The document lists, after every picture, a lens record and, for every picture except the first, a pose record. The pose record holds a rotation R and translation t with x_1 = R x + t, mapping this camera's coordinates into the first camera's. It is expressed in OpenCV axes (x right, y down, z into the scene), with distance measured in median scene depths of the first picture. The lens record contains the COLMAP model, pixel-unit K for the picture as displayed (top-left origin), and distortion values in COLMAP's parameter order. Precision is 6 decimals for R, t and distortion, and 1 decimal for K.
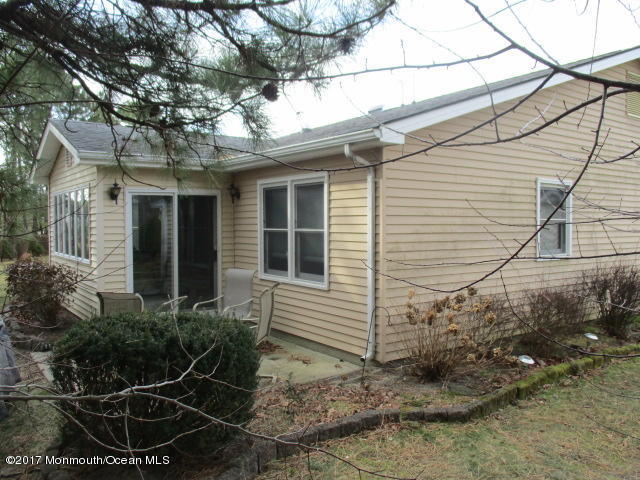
lens RADIAL K [[534.8, 0, 320.0], [0, 534.8, 240.0], [0, 0, 1]] dist [-0.005090, -0.000349]
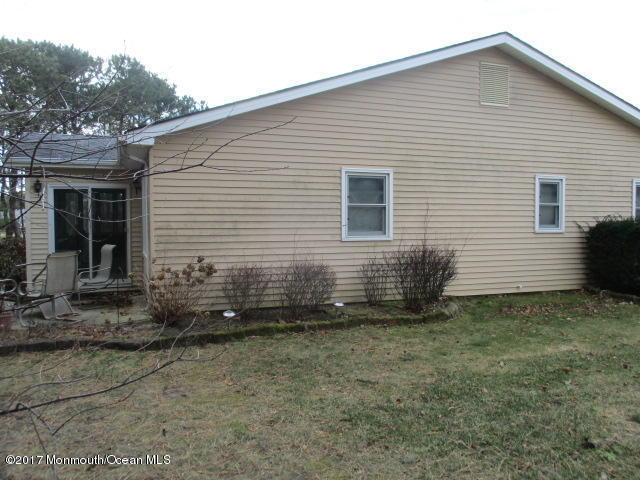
lens RADIAL K [[534.8, 0, 320.0], [0, 534.8, 240.0], [0, 0, 1]] dist [-0.005090, -0.000349]
pose [[0.965576, 0.007761, -0.260007, 0.658174], [-0.006593, 0.999964, 0.005362, 0.031733], [0.260039, -0.003463, 0.965592, -0.107859]]
